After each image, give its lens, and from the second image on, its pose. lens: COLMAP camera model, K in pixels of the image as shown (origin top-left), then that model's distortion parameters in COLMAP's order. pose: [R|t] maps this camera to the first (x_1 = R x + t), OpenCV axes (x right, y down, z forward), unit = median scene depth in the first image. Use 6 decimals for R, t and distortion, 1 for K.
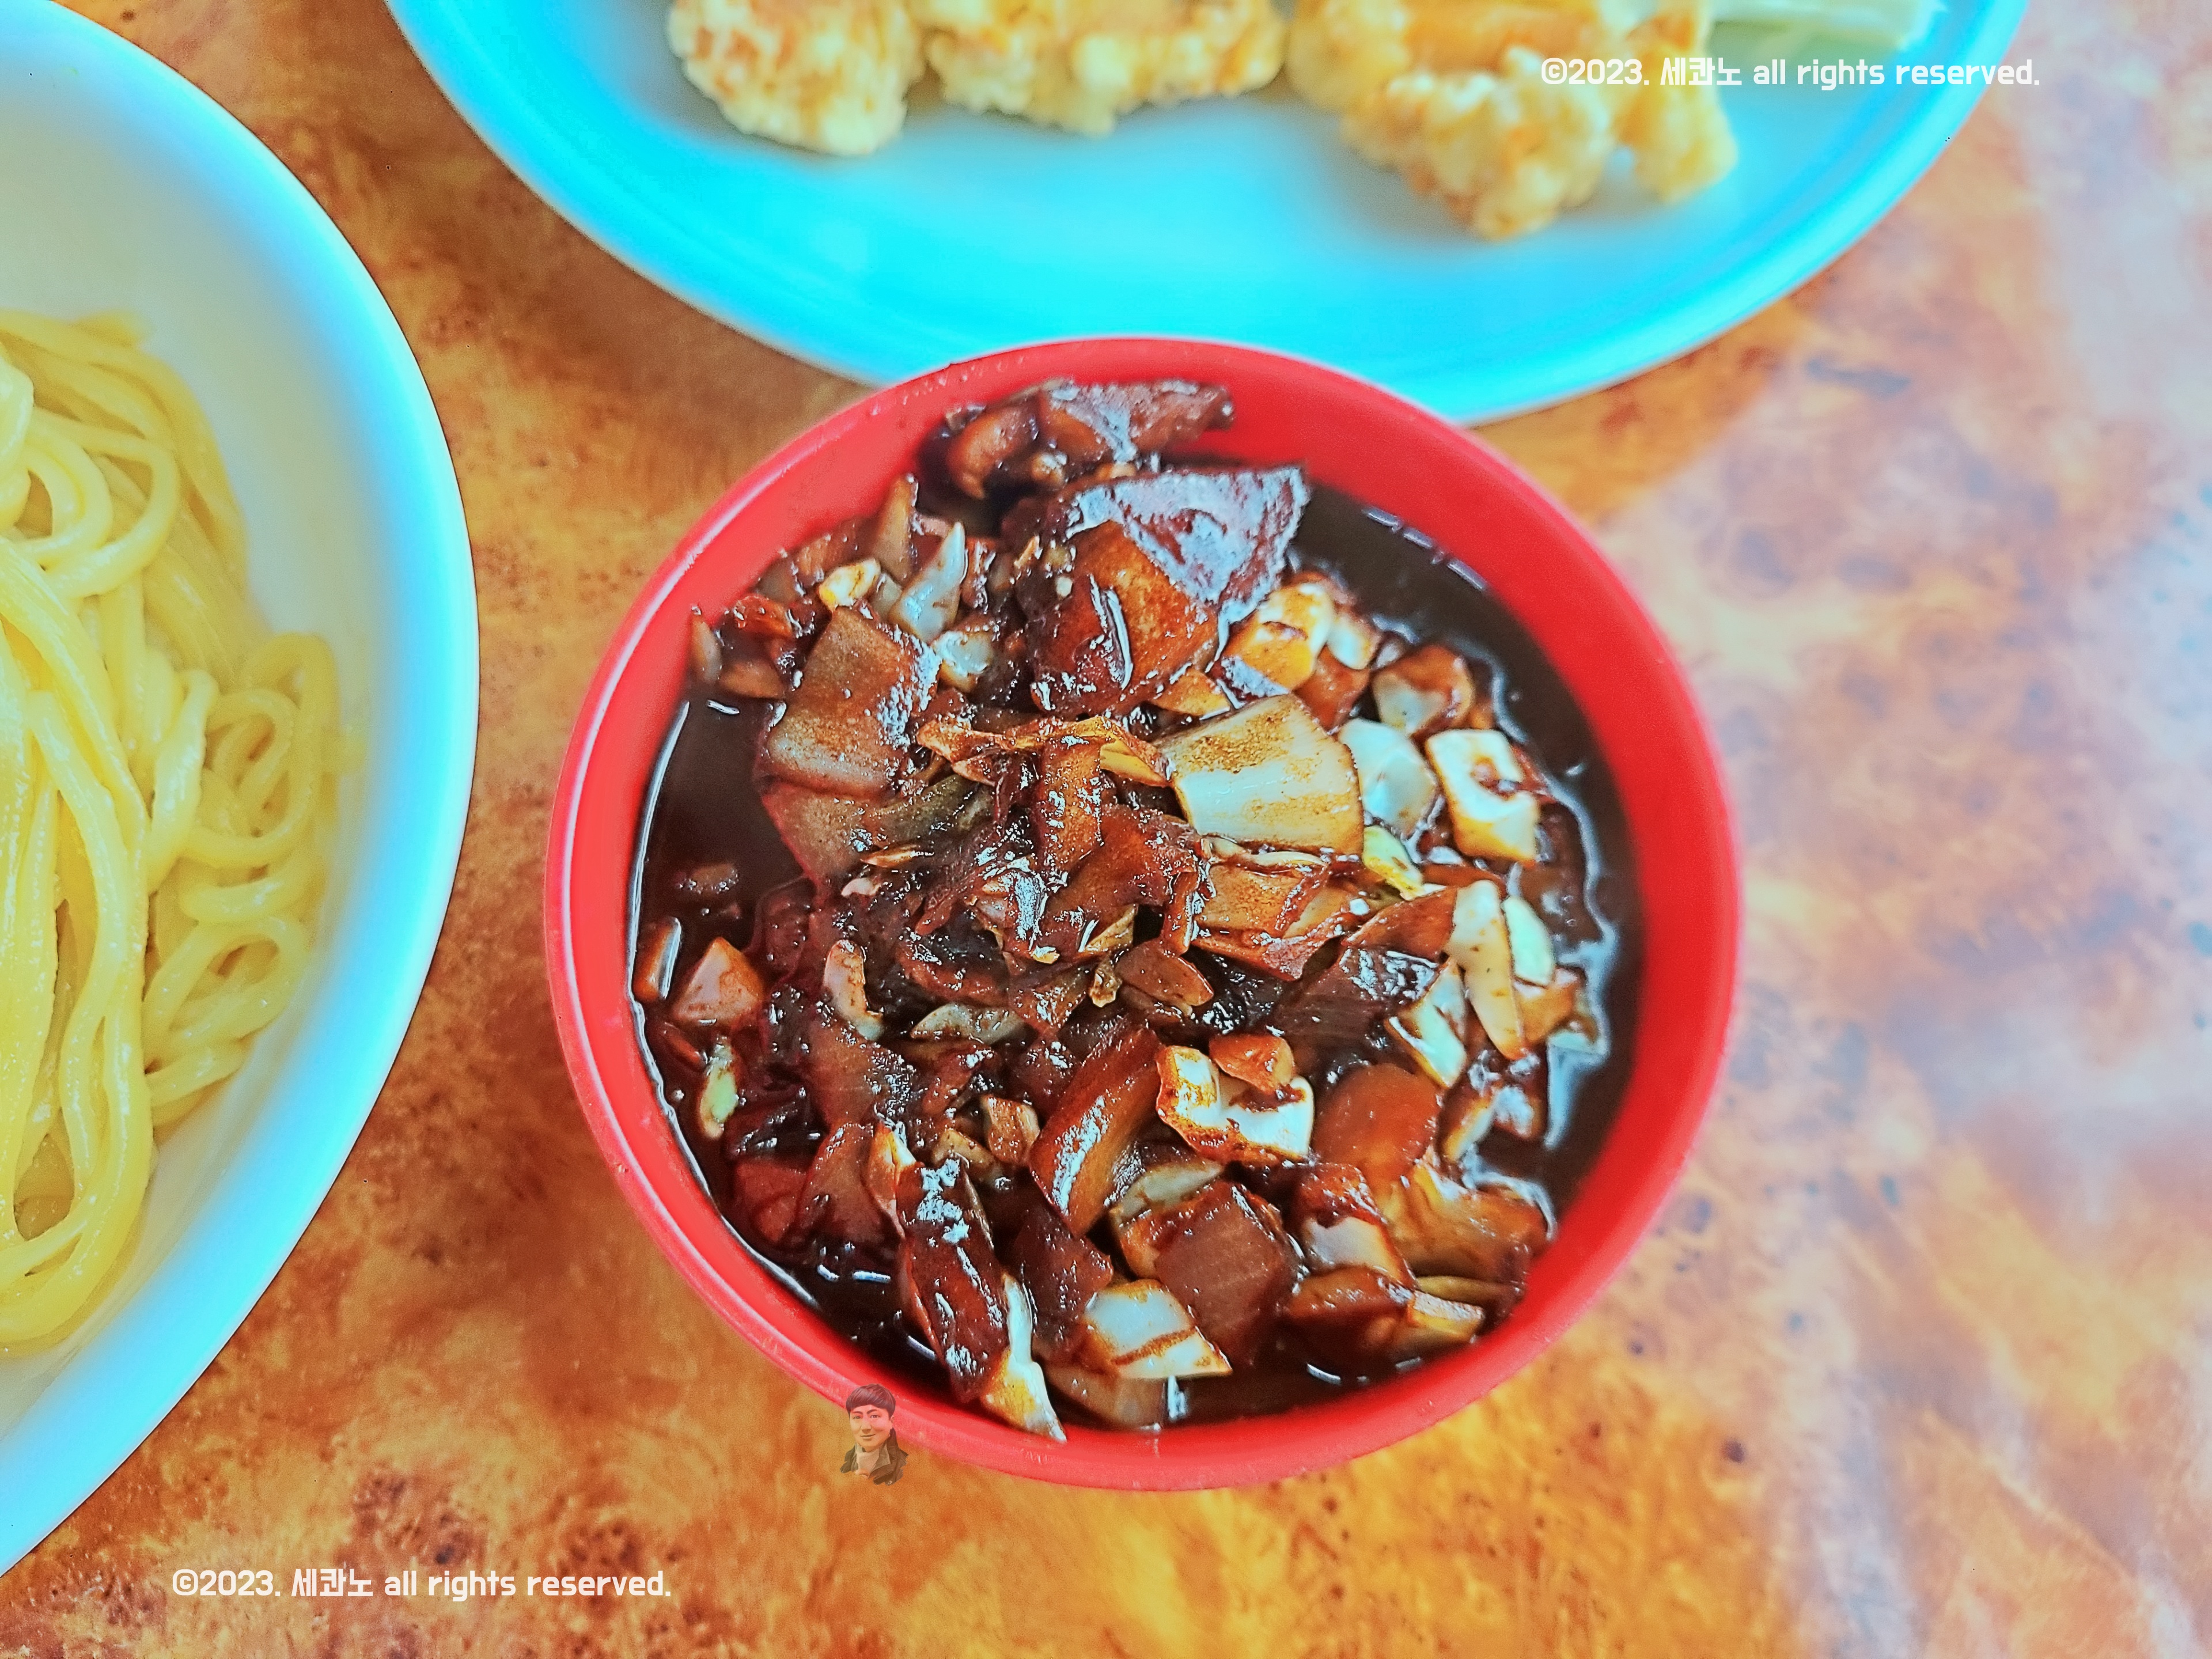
lens RADIAL K [[1695.4, 0, 1088.8], [0, 1695.4, 850.5], [0, 0, 1]] dist [0.010335, -0.021158]
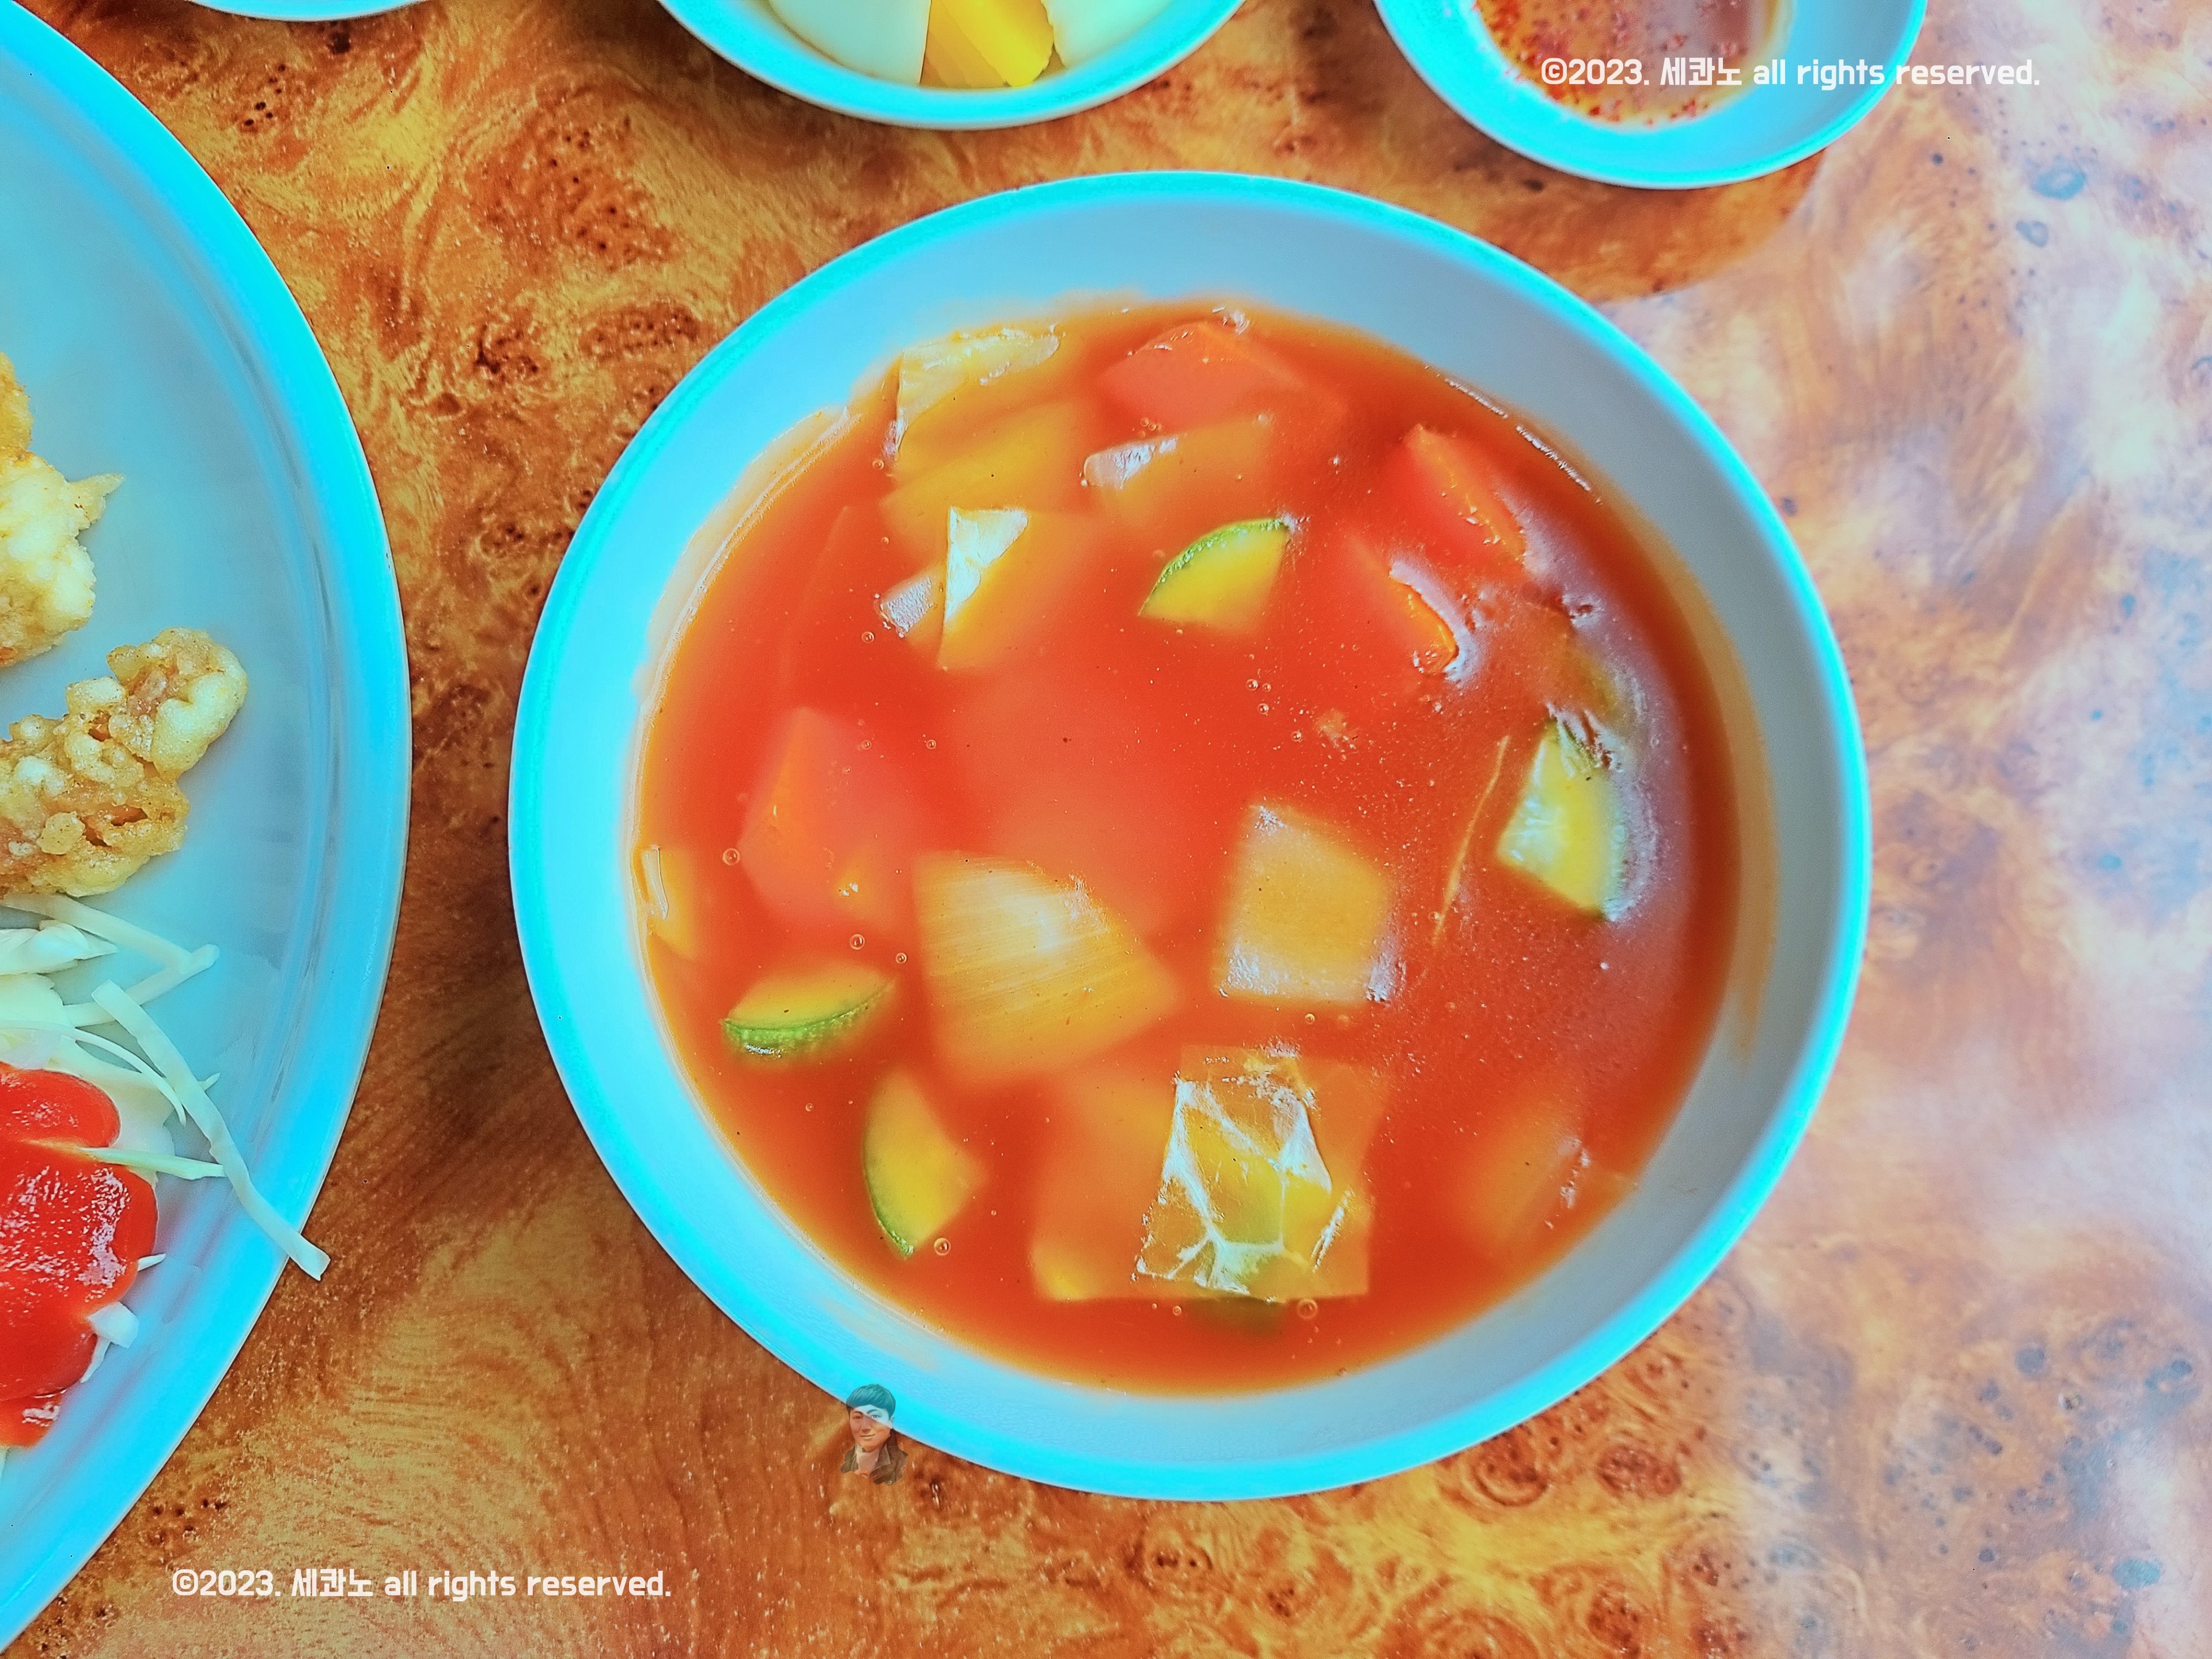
lens RADIAL K [[1695.4, 0, 1098.8], [0, 1695.4, 833.0], [0, 0, 1]] dist [0.010335, -0.021158]
pose [[0.999825, 0.001168, 0.018682, 0.200454], [-0.002853, 0.995900, 0.090420, -0.694223], [-0.018500, -0.090457, 0.995728, 0.186726]]
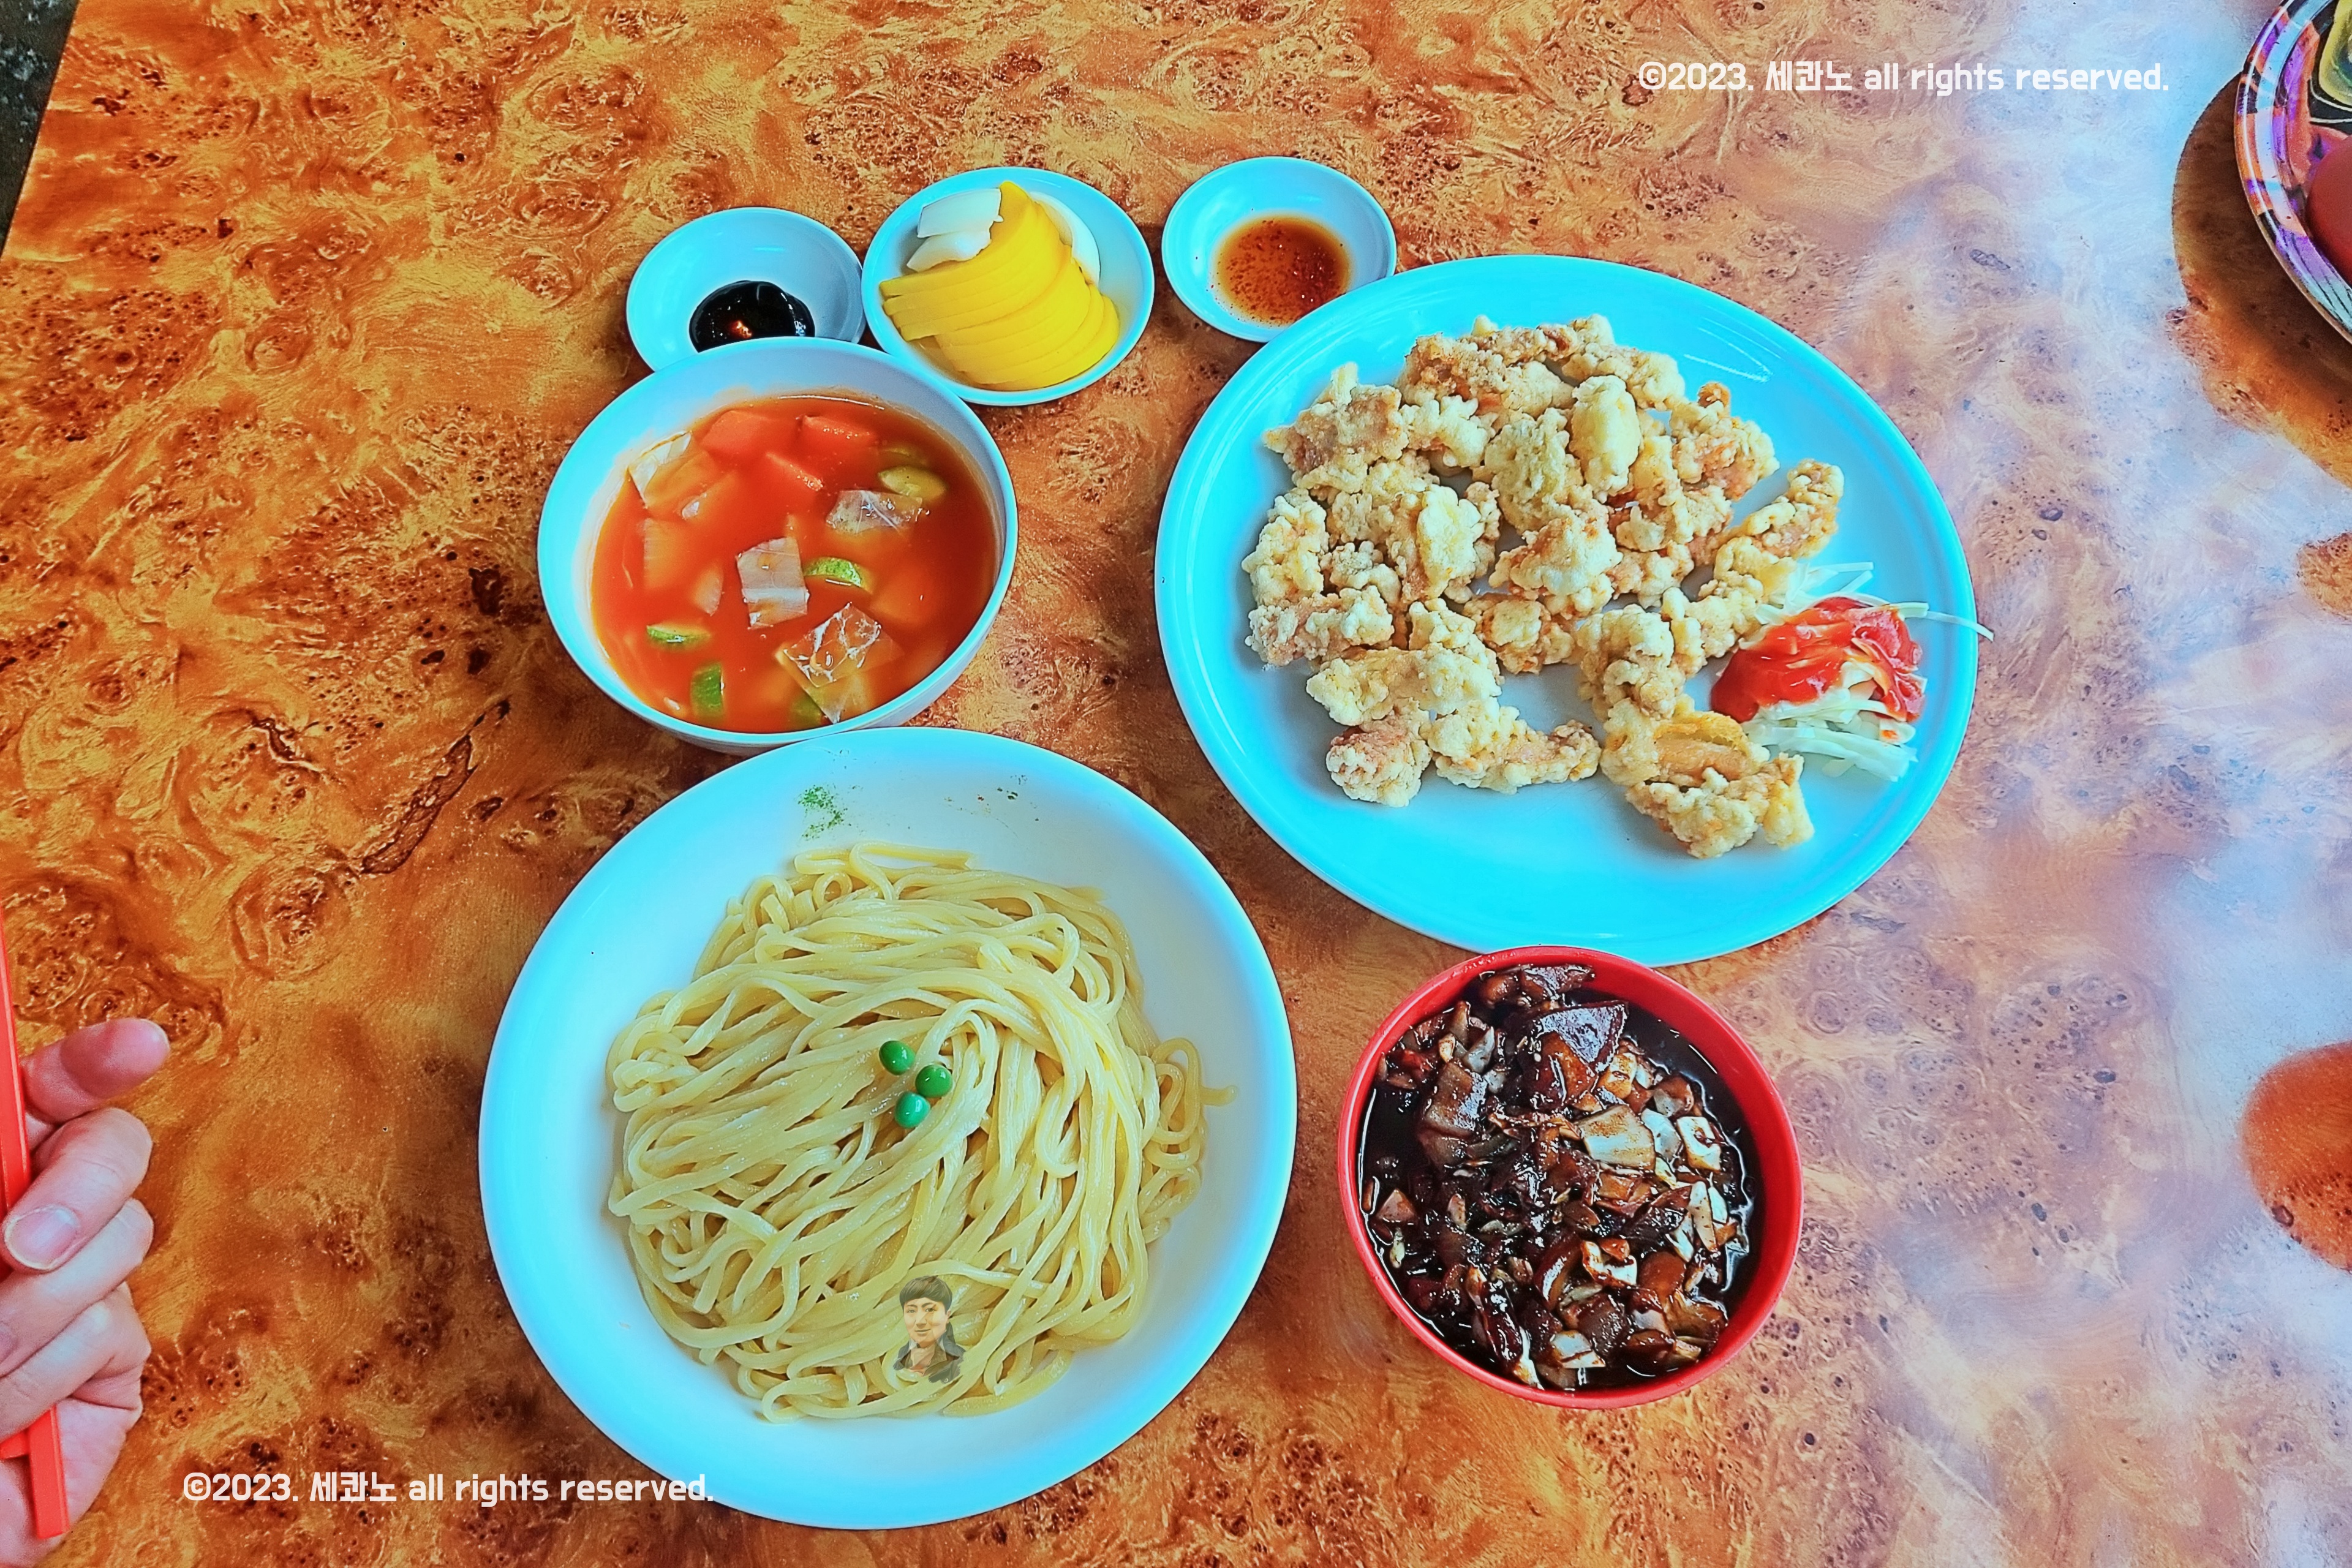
lens RADIAL K [[1788.1, 0, 1169.5], [0, 1788.1, 784.7], [0, 0, 1]] dist [0.019677, -0.032469]
pose [[0.998693, 0.037670, -0.034554, -0.421061], [-0.041668, 0.991478, -0.123430, -0.175270], [0.029610, 0.124709, 0.991752, -1.511742]]
